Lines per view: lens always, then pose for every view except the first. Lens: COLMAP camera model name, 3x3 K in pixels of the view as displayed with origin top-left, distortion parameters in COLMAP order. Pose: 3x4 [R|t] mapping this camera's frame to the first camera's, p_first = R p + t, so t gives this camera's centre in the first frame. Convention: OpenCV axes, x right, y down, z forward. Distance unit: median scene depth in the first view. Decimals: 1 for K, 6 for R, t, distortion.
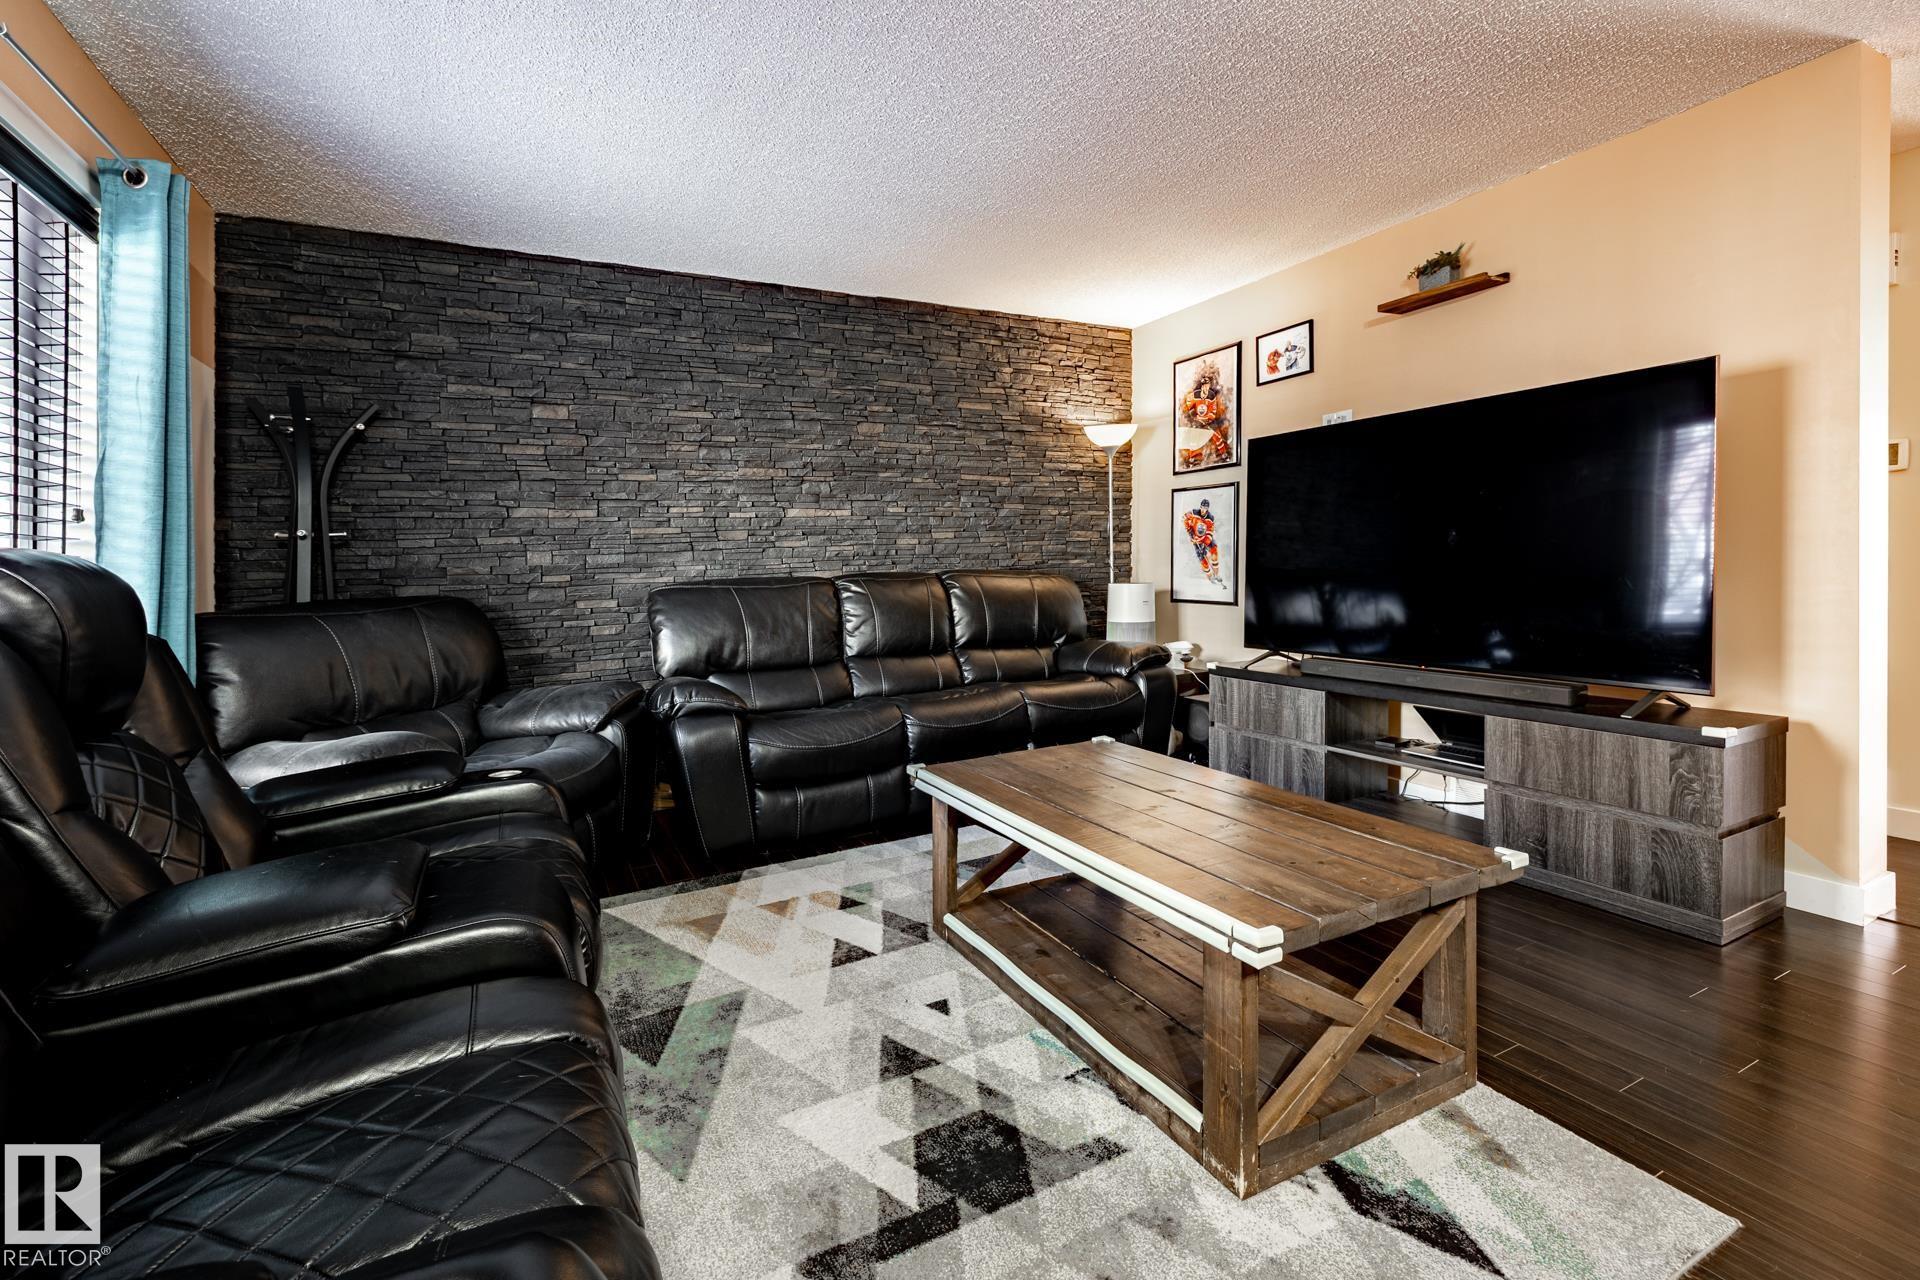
lens RADIAL K [[832.8, 0, 910.3], [0, 832.8, 589.6], [0, 0, 1]] dist [-0.002407, 0.000355]
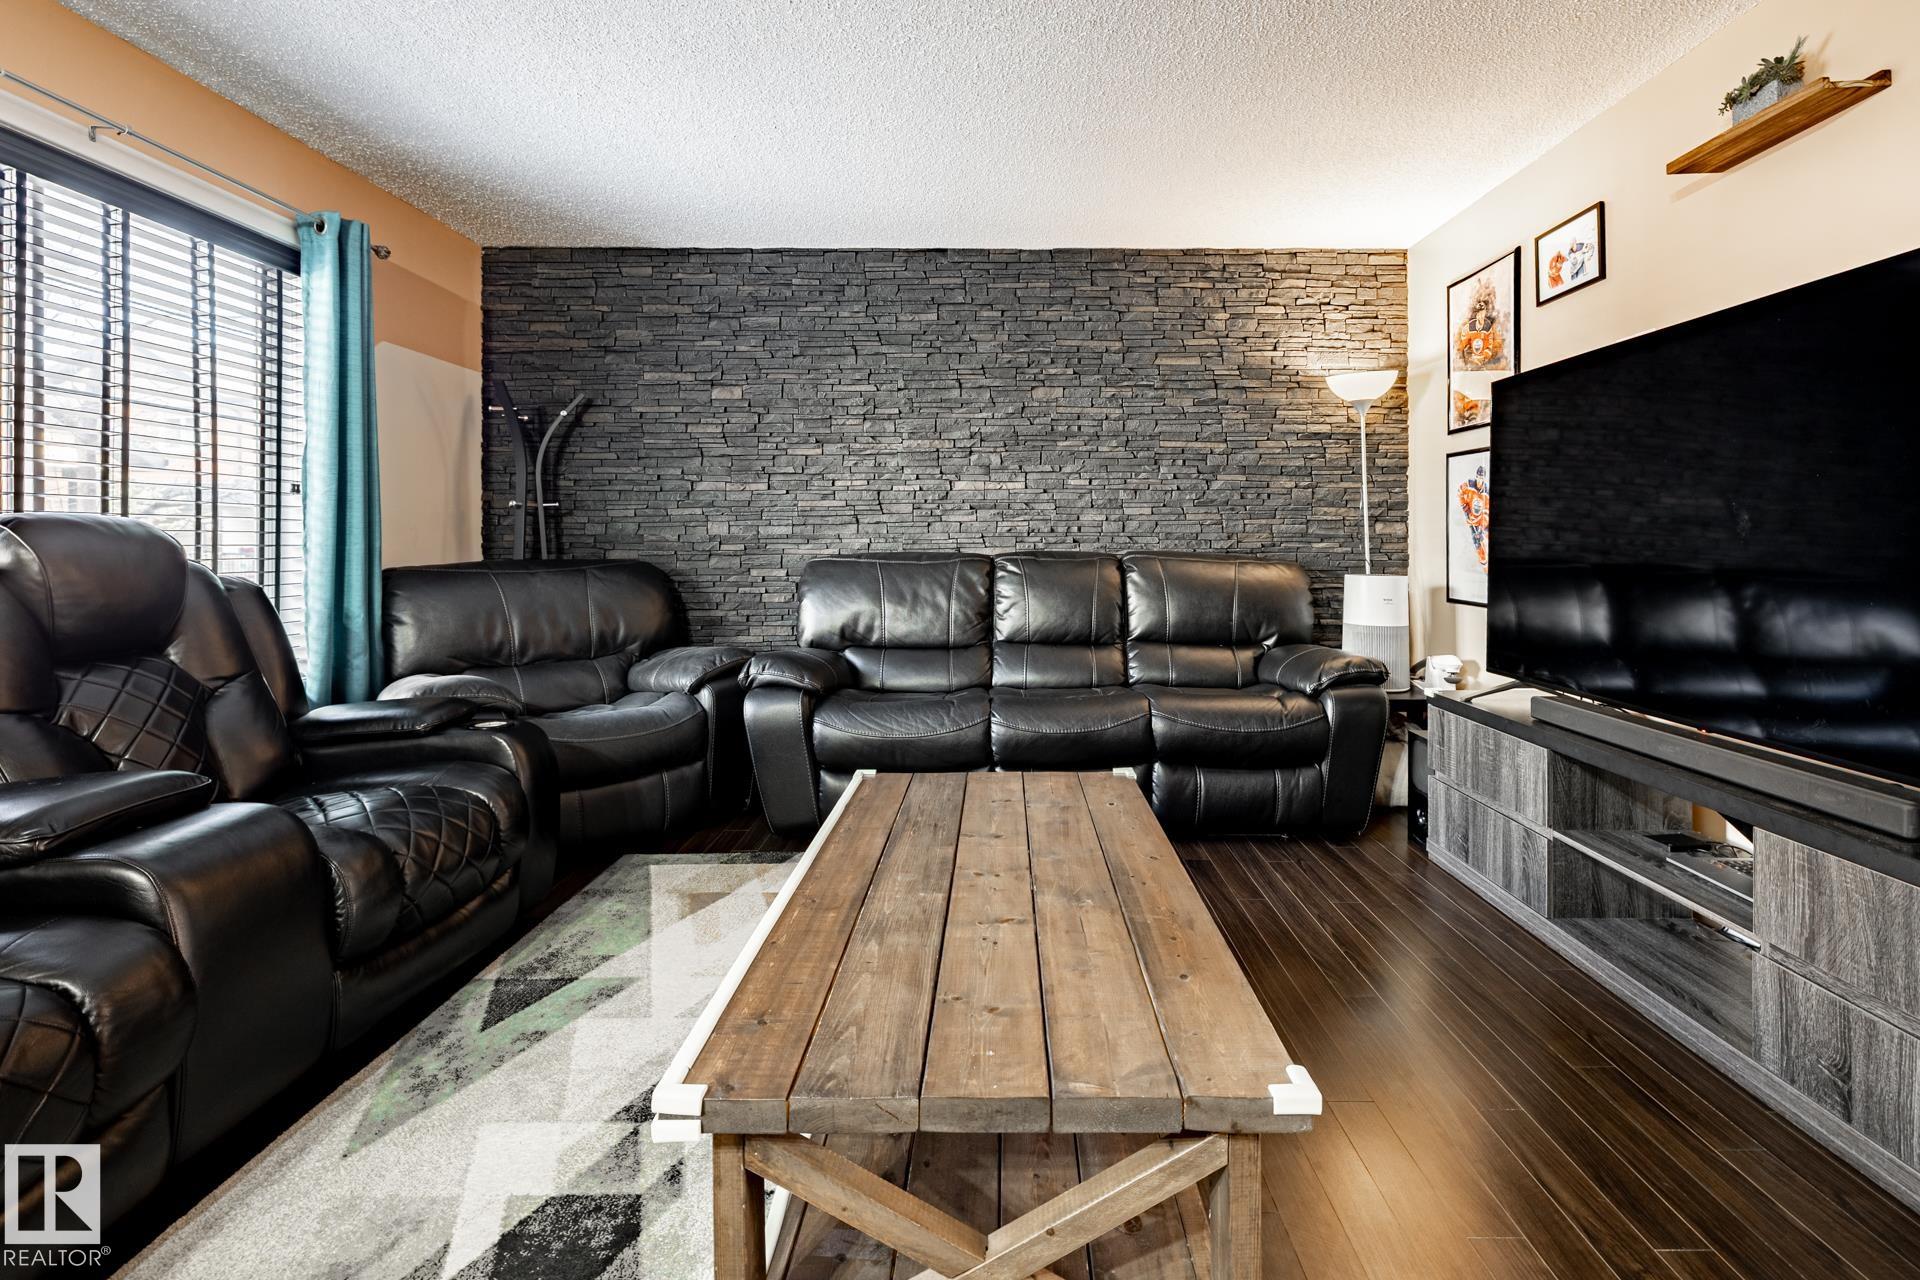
lens RADIAL K [[832.8, 0, 983.1], [0, 832.8, 554.0], [0, 0, 1]] dist [-0.002407, 0.000355]
pose [[0.900829, 0.033428, -0.432884, 0.339472], [-0.037728, 0.999287, -0.001345, -0.015715], [0.432531, 0.017543, 0.901448, 0.174401]]
